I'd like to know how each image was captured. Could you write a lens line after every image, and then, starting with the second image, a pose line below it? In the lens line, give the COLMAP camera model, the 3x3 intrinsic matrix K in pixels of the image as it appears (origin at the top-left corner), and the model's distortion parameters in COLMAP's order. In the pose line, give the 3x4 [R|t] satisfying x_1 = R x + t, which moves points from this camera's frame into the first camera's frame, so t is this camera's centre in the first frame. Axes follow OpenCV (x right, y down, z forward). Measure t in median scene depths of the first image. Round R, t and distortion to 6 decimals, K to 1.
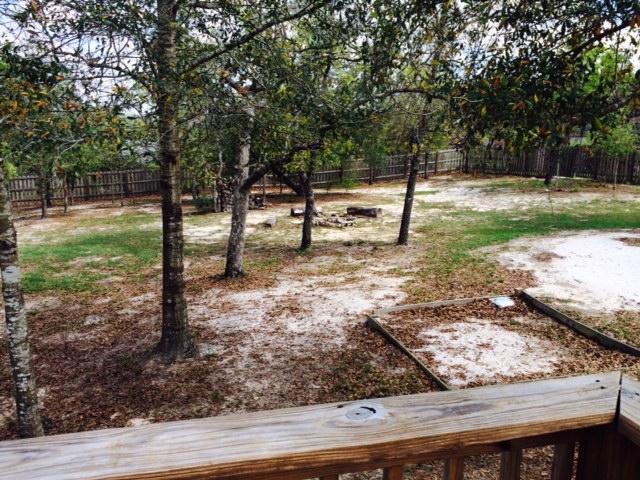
lens RADIAL K [[543.4, 0, 316.9], [0, 543.4, 239.9], [0, 0, 1]] dist [0.092249, -0.127859]
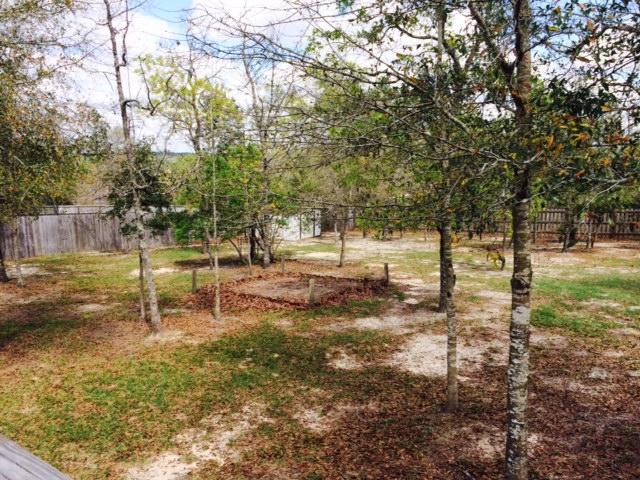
lens RADIAL K [[543.4, 0, 316.9], [0, 543.4, 239.9], [0, 0, 1]] dist [0.092249, -0.127859]
pose [[0.628687, 0.103589, -0.770728, -0.035968], [-0.150929, 0.988497, 0.009744, -0.016115], [0.762871, 0.110199, 0.637090, 0.071896]]
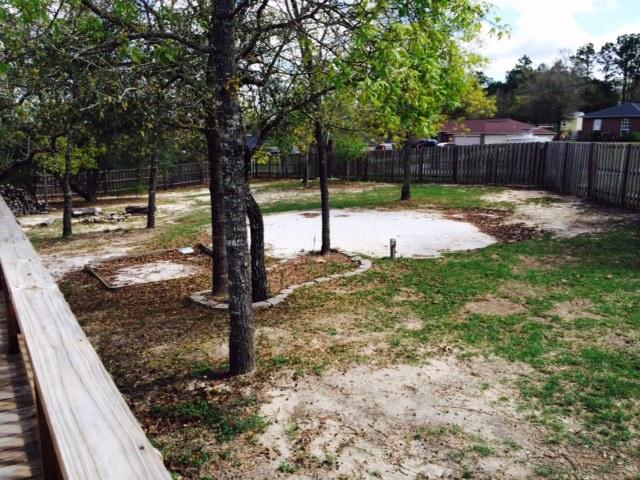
lens RADIAL K [[543.4, 0, 316.9], [0, 543.4, 239.9], [0, 0, 1]] dist [0.092249, -0.127859]
pose [[0.953412, -0.067016, 0.294132, 0.074101], [0.073228, 0.997264, -0.010142, 0.038558], [-0.292648, 0.031208, 0.955711, -0.169948]]
